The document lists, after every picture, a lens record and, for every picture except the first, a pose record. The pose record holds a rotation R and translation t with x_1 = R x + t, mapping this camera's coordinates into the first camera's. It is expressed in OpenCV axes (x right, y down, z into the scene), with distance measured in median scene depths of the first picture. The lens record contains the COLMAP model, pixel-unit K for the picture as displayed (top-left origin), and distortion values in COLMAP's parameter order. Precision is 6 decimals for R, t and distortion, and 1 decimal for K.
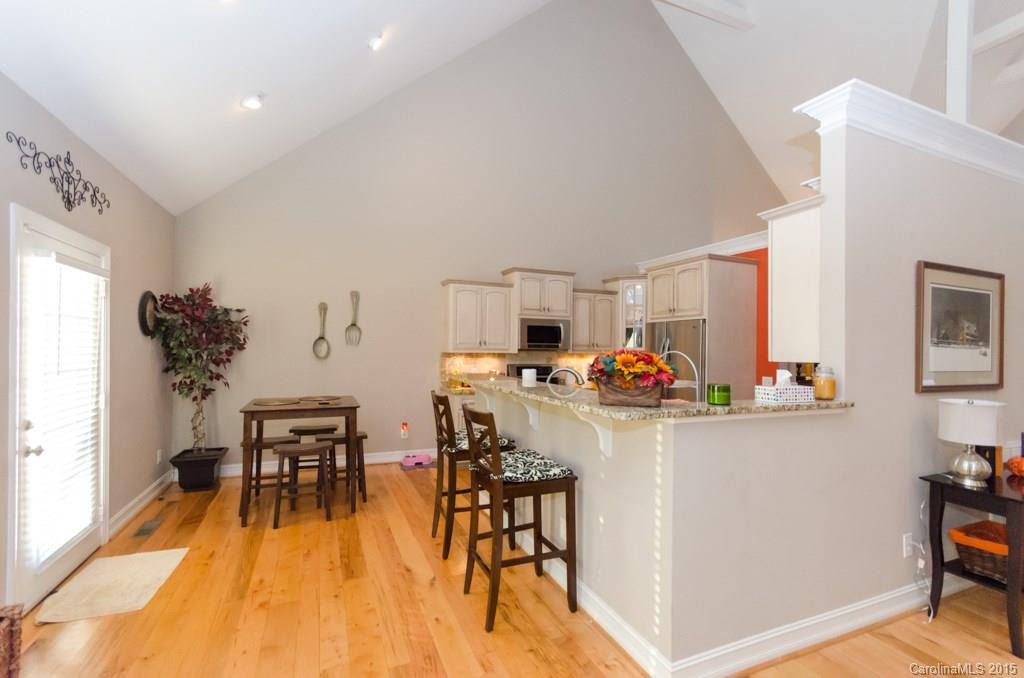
lens RADIAL K [[441.9, 0, 508.6], [0, 441.9, 344.2], [0, 0, 1]] dist [-0.000981, 0.000270]
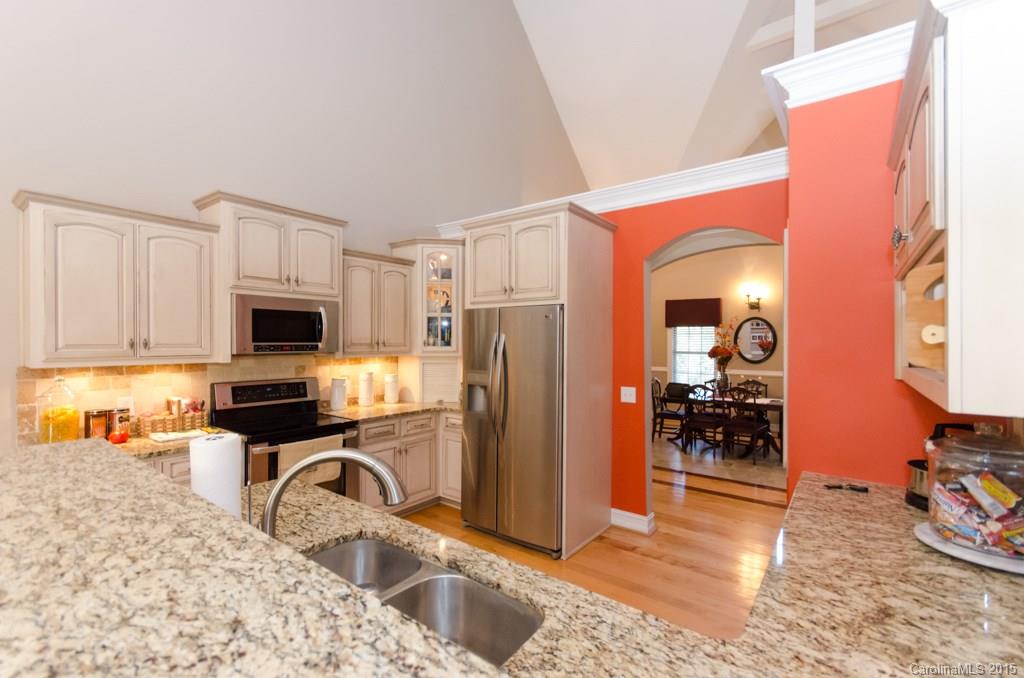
lens RADIAL K [[441.9, 0, 508.6], [0, 441.9, 344.2], [0, 0, 1]] dist [-0.000981, 0.000270]
pose [[0.868064, -0.014498, 0.496240, 0.045570], [0.003583, 0.999730, 0.022939, -0.011478], [-0.496439, -0.018135, 0.867882, 0.396302]]
